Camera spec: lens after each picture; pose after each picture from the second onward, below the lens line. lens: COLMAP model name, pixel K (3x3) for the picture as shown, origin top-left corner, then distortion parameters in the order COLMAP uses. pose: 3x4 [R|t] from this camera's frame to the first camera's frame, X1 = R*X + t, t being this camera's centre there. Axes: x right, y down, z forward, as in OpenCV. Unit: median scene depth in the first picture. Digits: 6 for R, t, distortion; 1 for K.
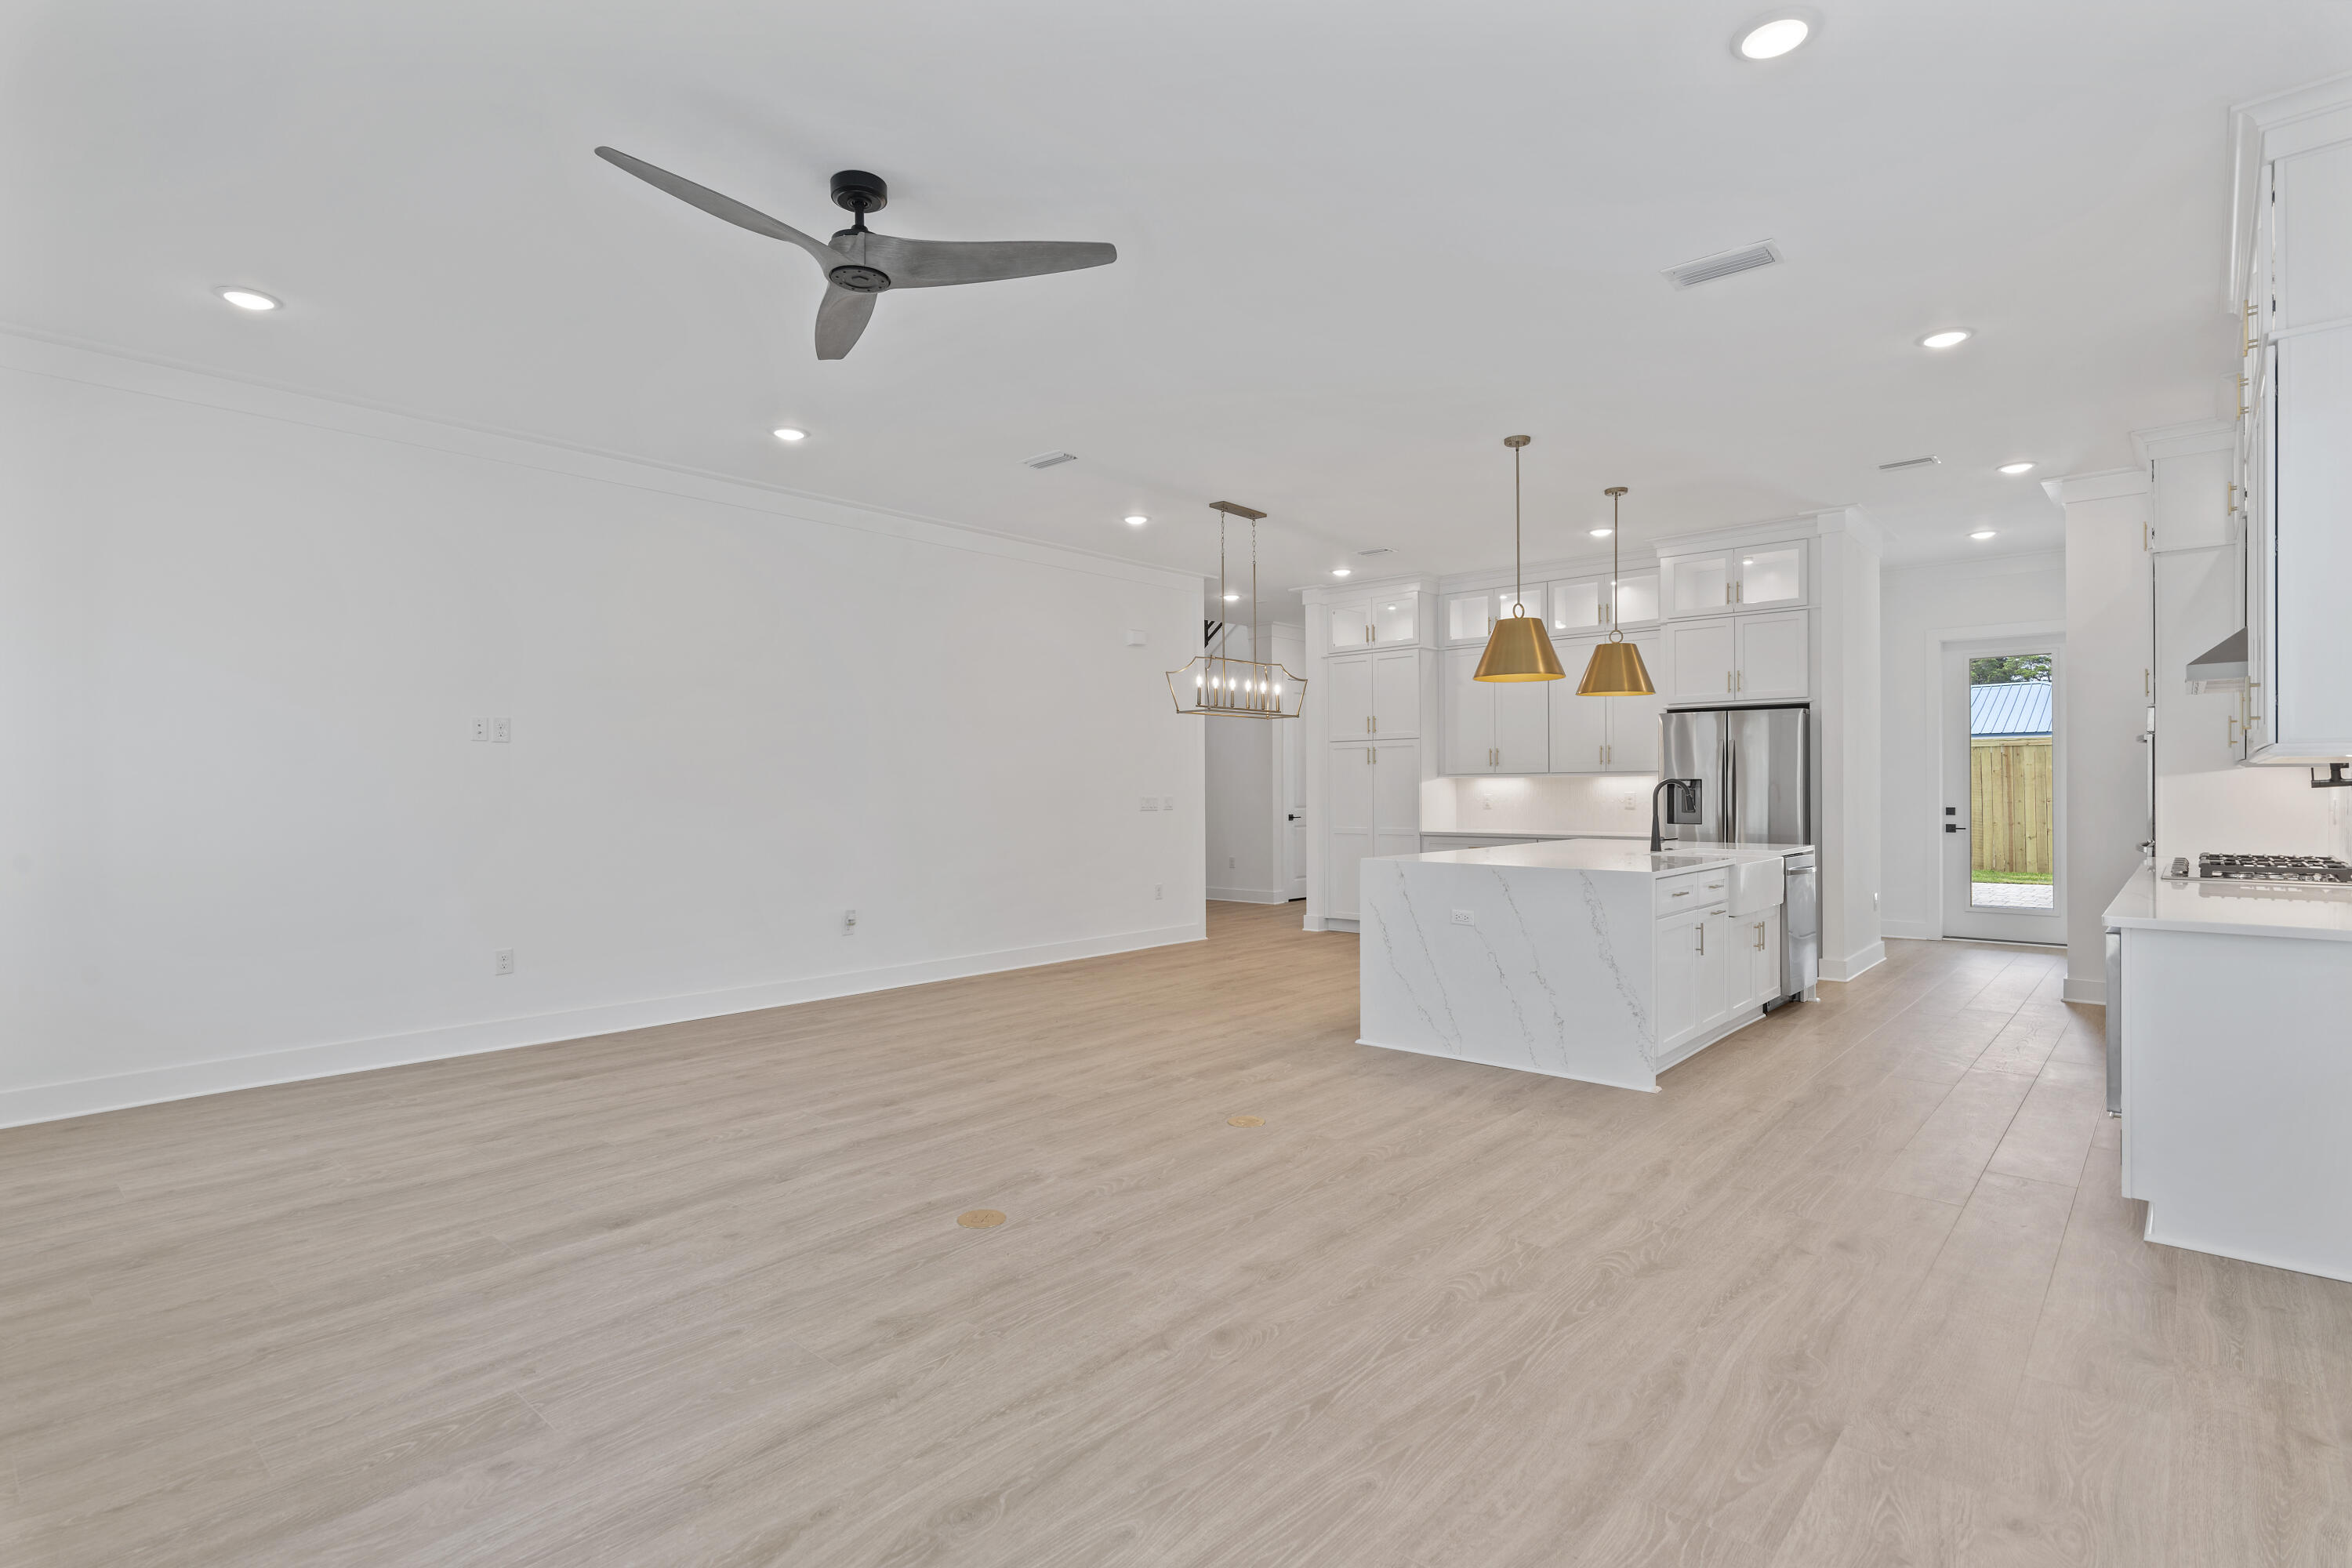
lens RADIAL K [[1145.5, 0, 1201.2], [0, 1145.5, 762.9], [0, 0, 1]] dist [0.001887, 0.000729]
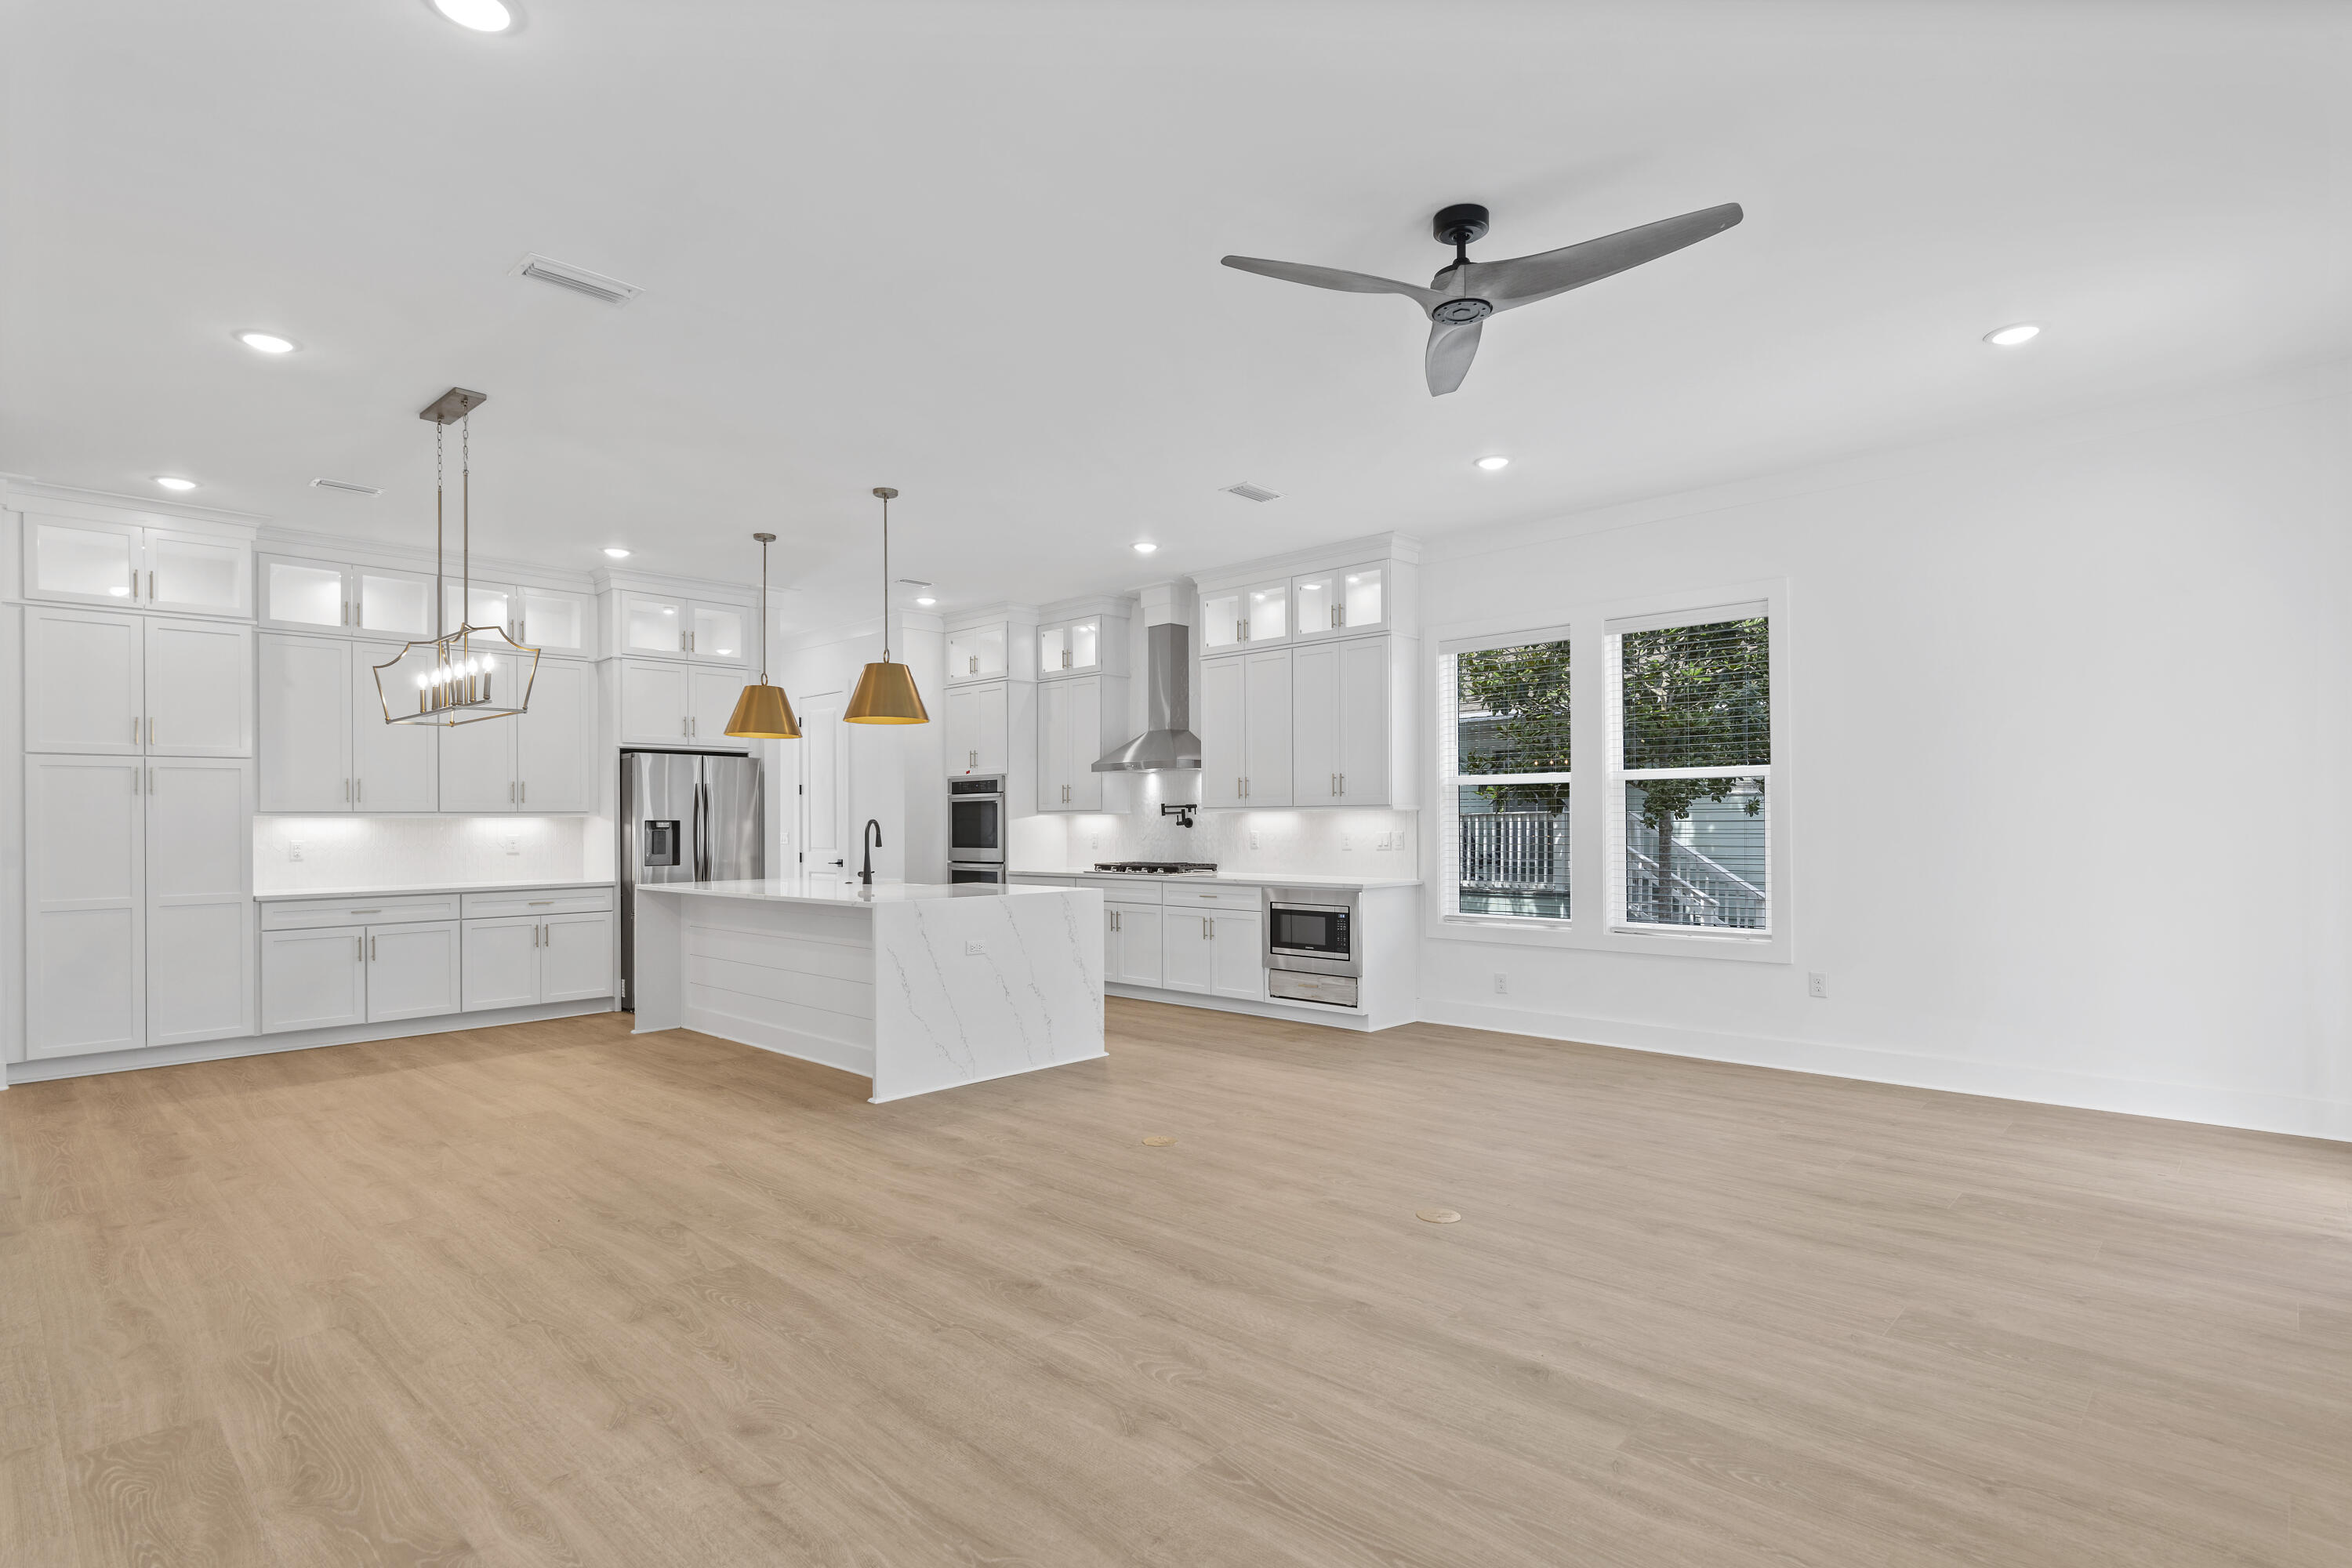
lens RADIAL K [[1145.5, 0, 1178.7], [0, 1145.5, 801.3], [0, 0, 1]] dist [0.001887, 0.000729]
pose [[0.051047, 0.022940, 0.998433, -1.063230], [-0.014500, 0.999648, -0.022227, 0.025720], [-0.998591, -0.013342, 0.051362, 0.977240]]
